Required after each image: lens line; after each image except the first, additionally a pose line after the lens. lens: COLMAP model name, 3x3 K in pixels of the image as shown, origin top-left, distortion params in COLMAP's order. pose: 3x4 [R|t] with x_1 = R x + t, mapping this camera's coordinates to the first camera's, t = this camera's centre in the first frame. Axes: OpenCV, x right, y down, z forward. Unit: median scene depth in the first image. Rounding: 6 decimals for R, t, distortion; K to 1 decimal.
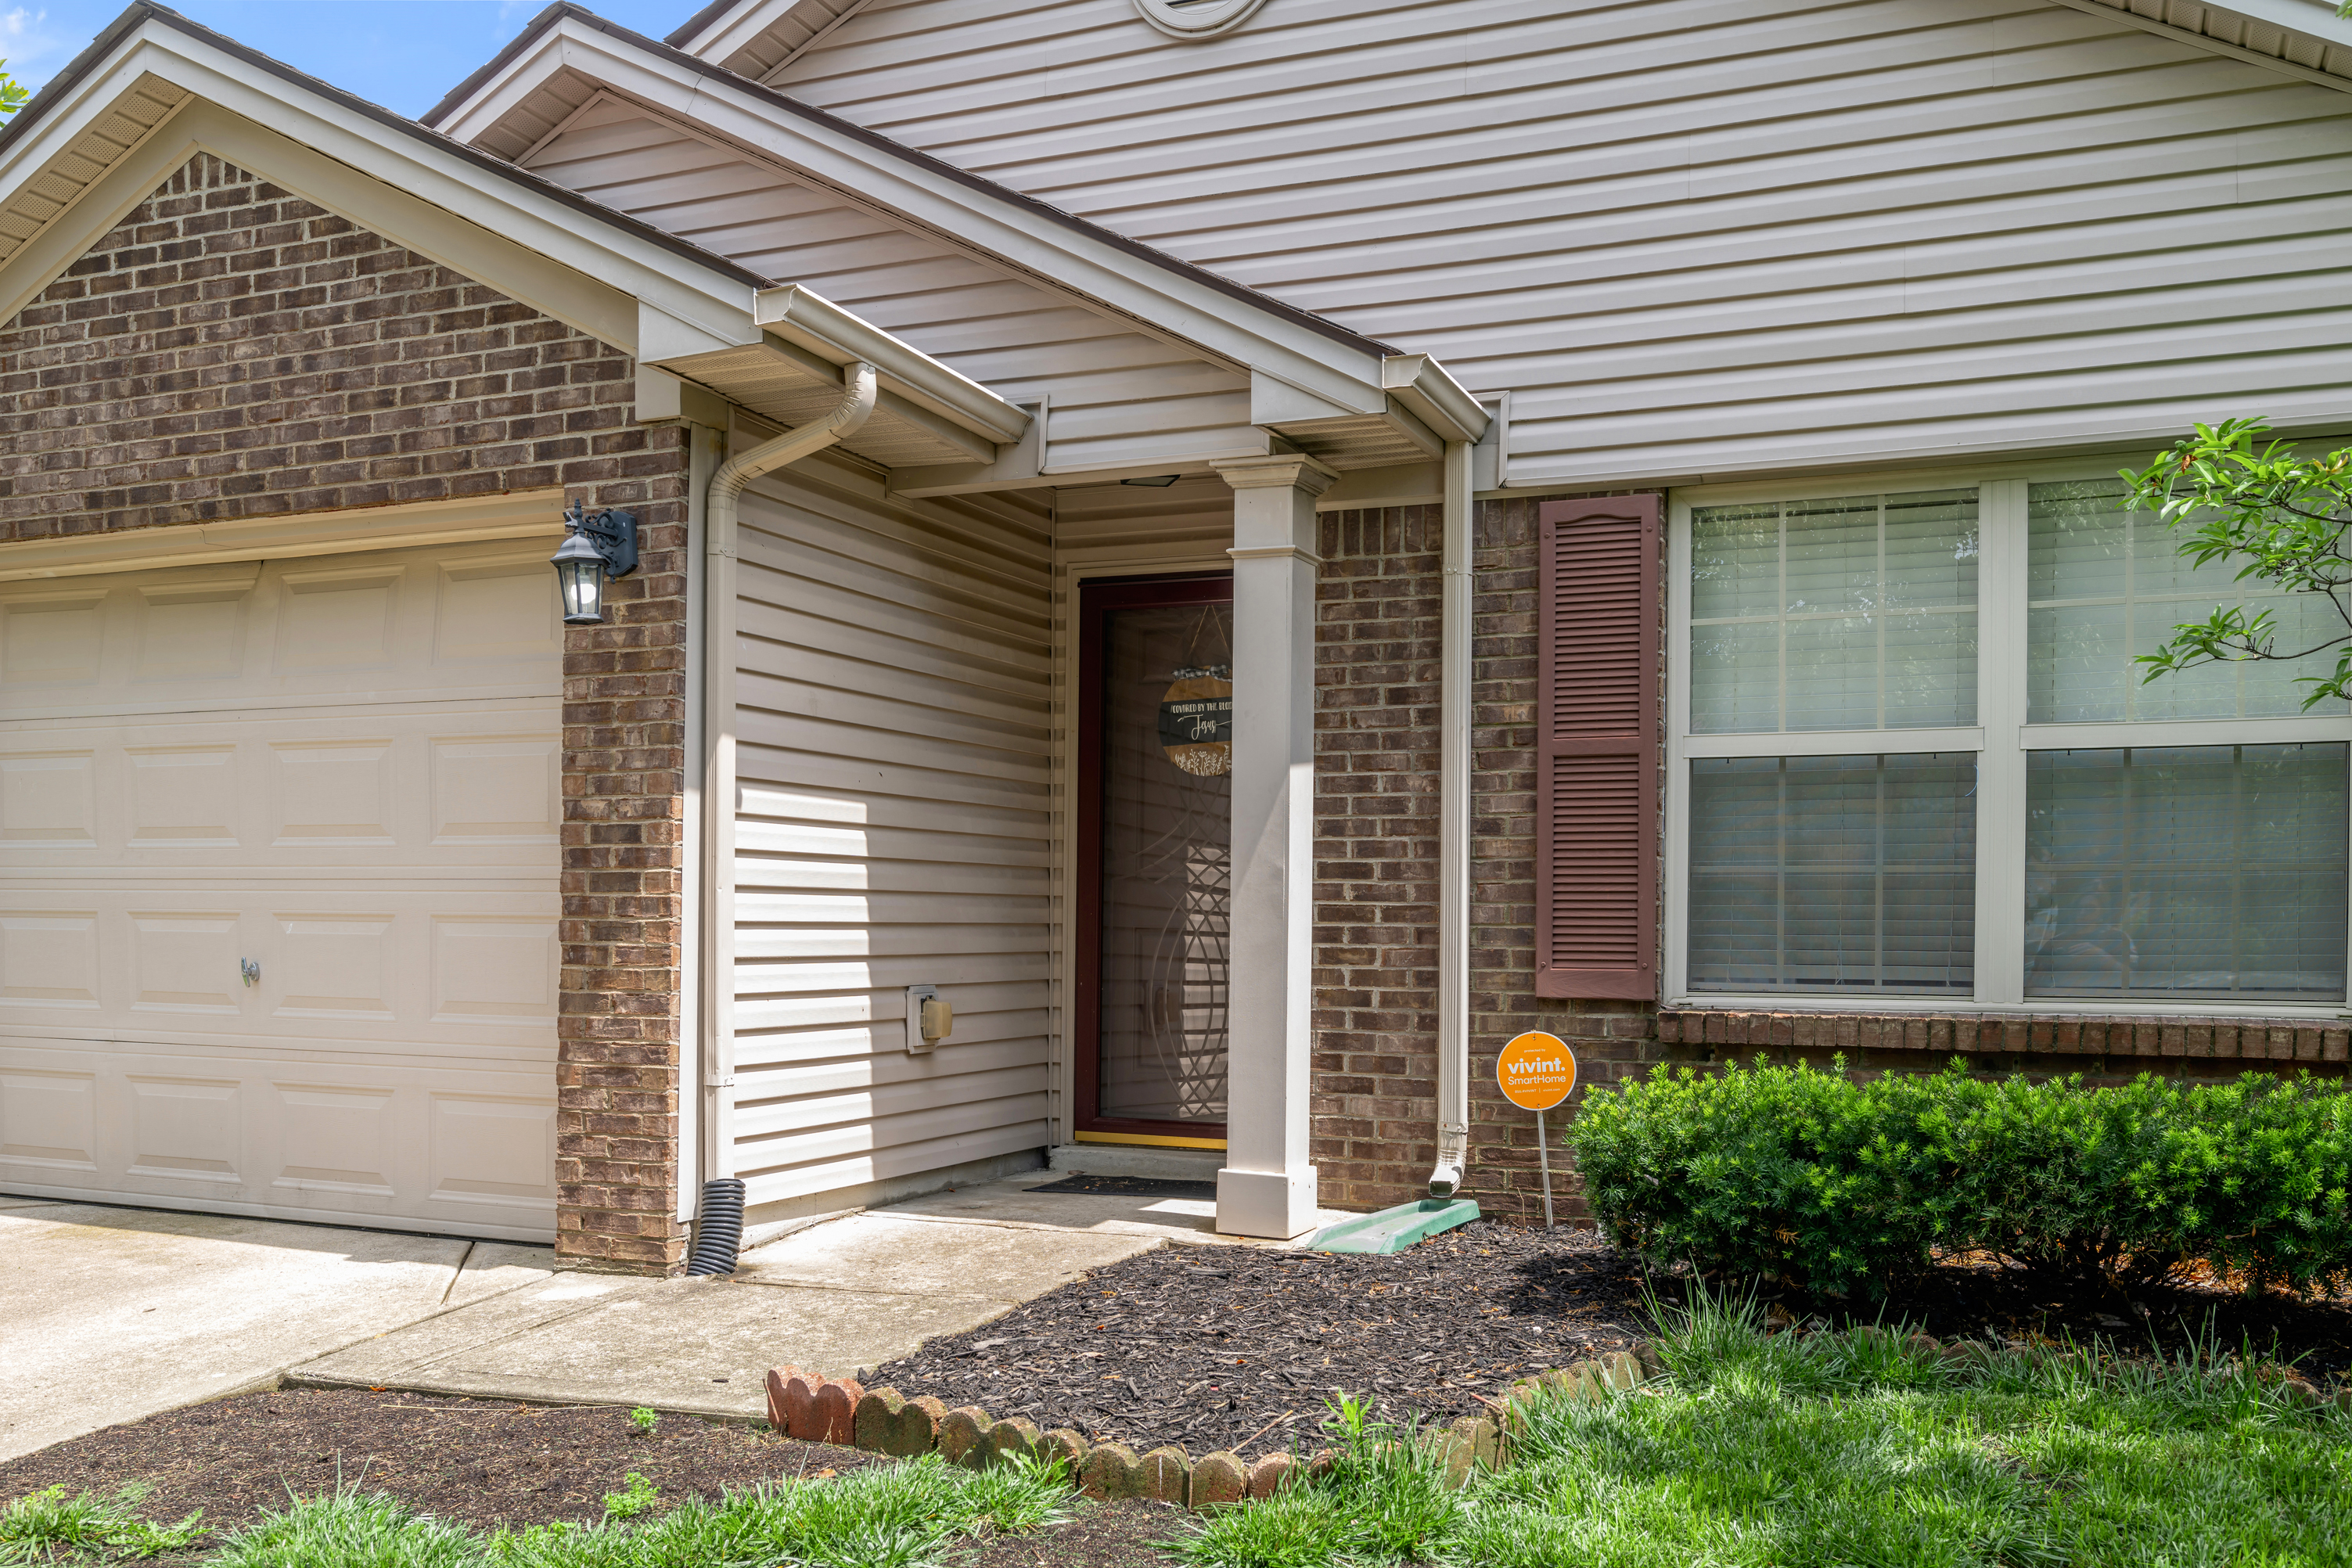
lens RADIAL K [[1794.3, 0, 1347.7], [0, 1794.3, 797.2], [0, 0, 1]] dist [-0.019358, 0.005447]
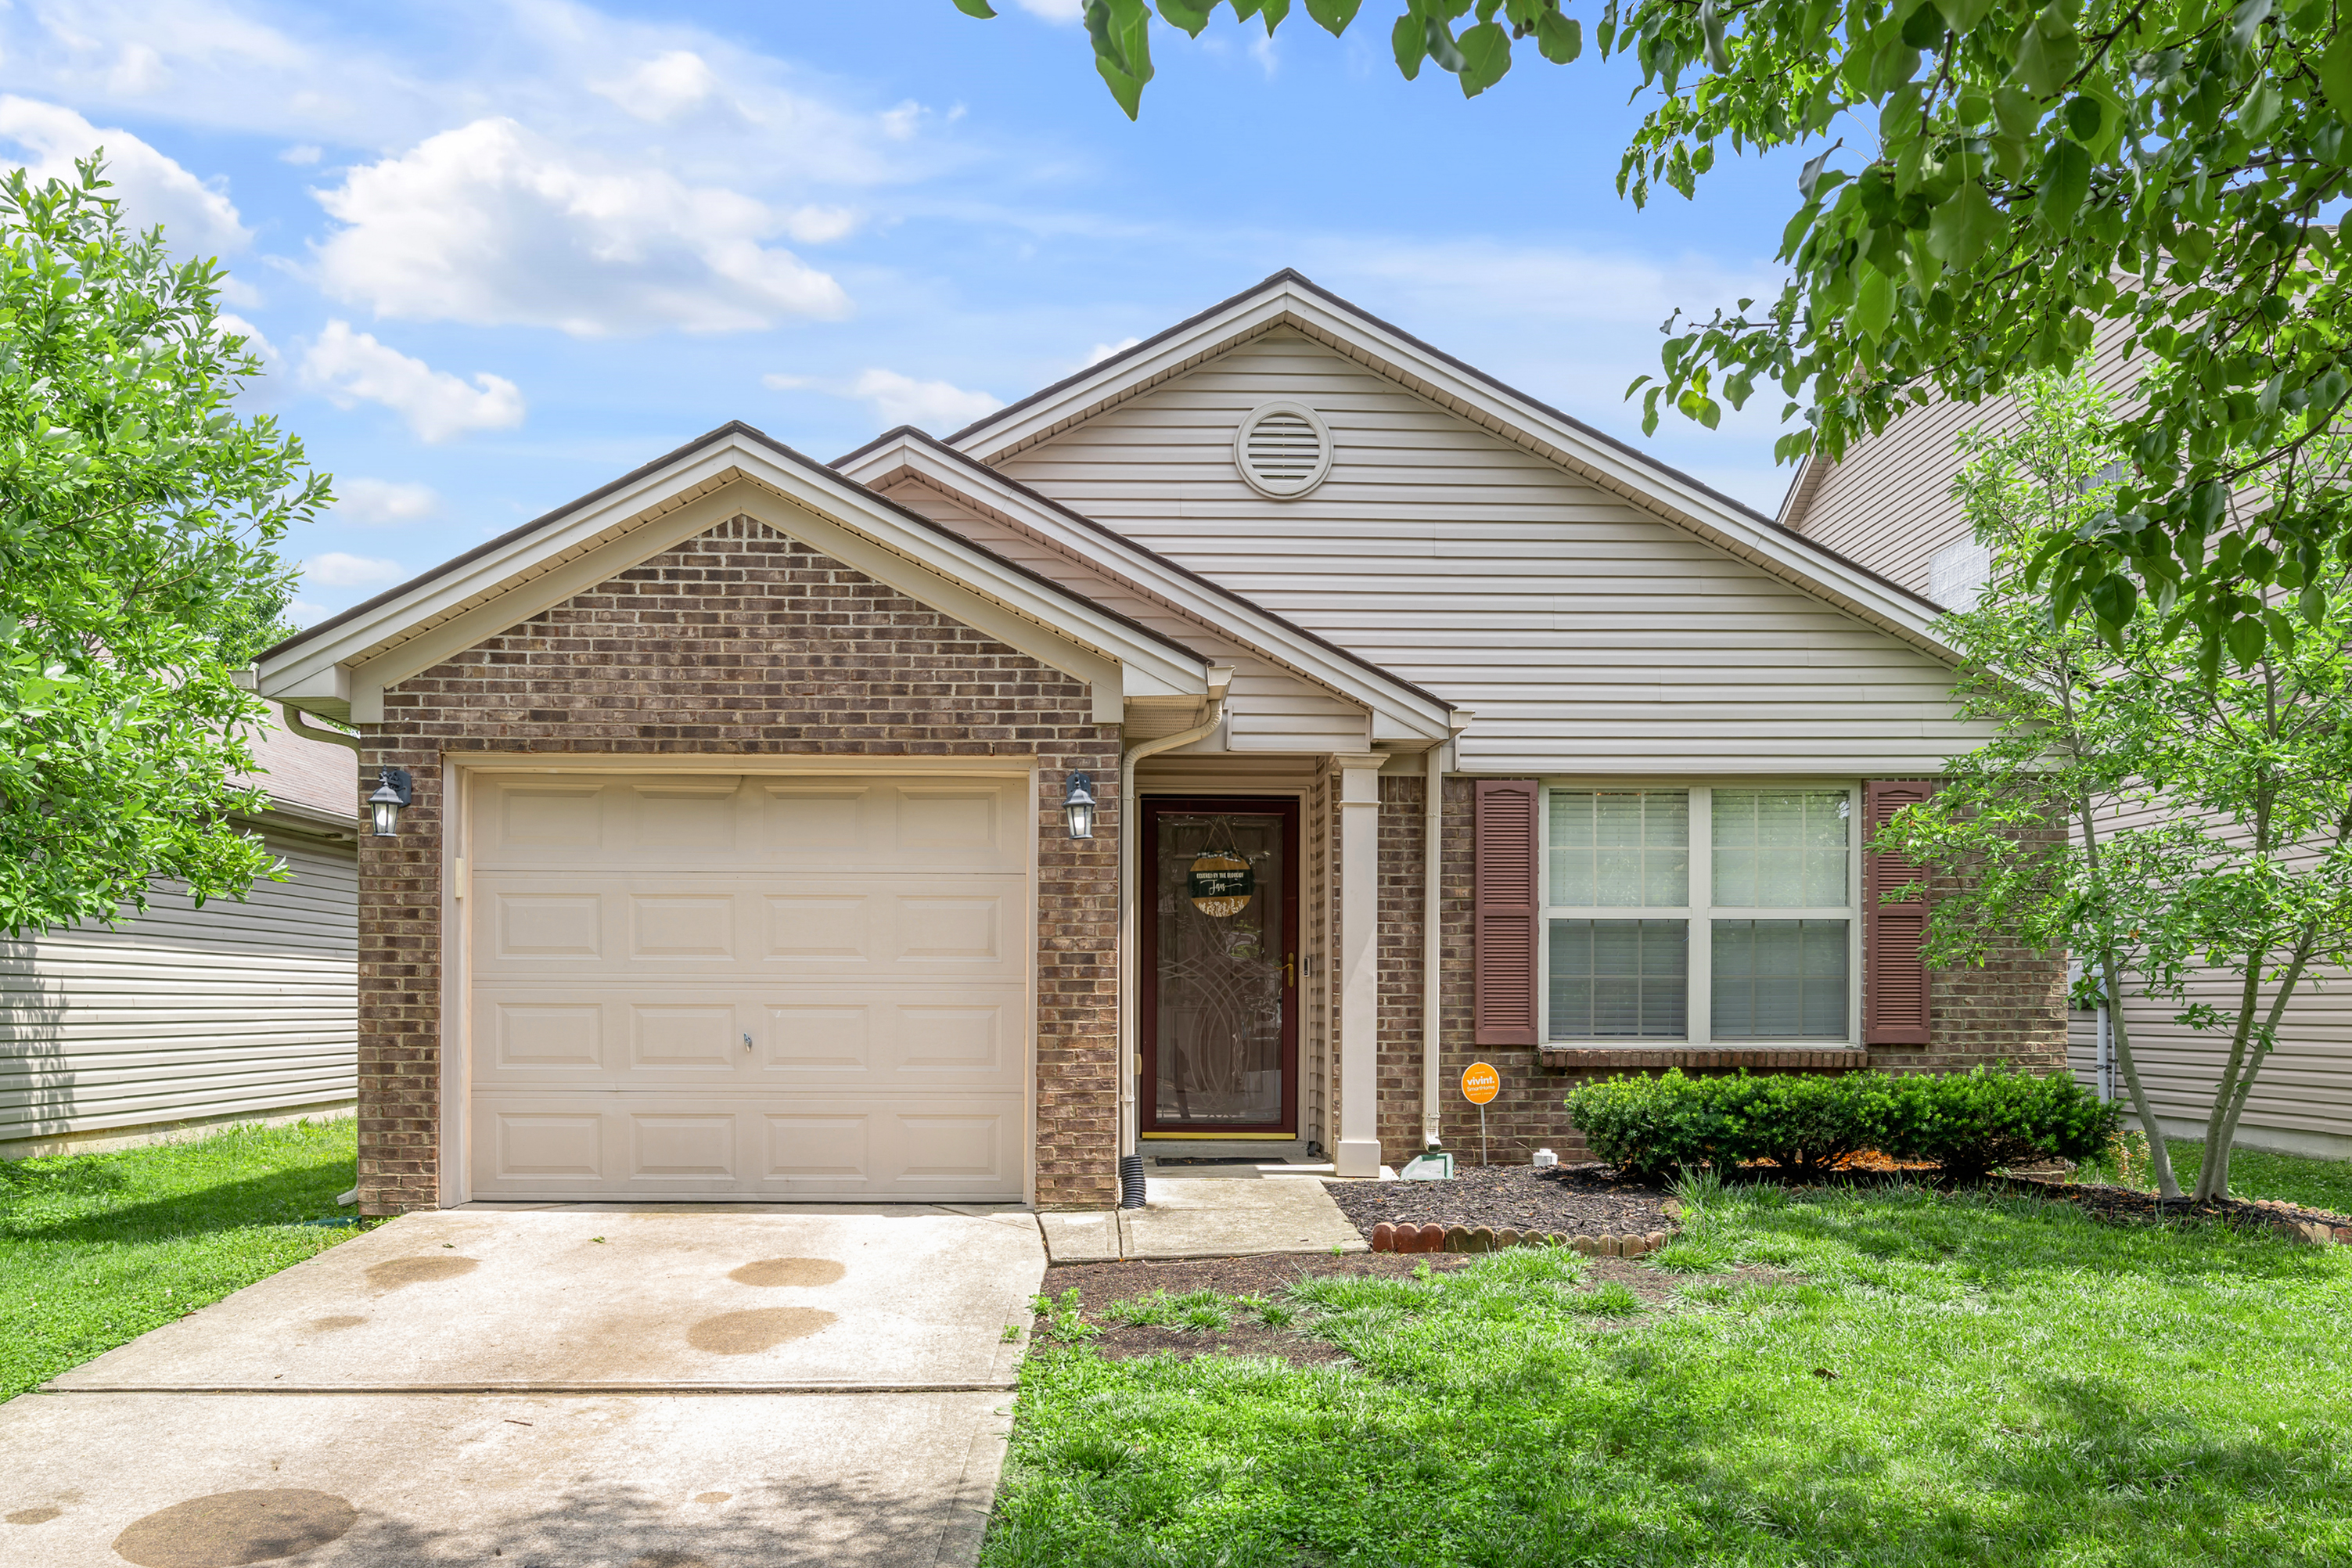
lens RADIAL K [[1480.7, 0, 1214.6], [0, 1480.7, 860.9], [0, 0, 1]] dist [-0.004957, -0.002745]
pose [[0.931351, 0.028542, 0.363003, -0.734681], [-0.021783, 0.999505, -0.022699, -0.040565], [-0.363471, 0.013233, 0.931511, -0.356577]]
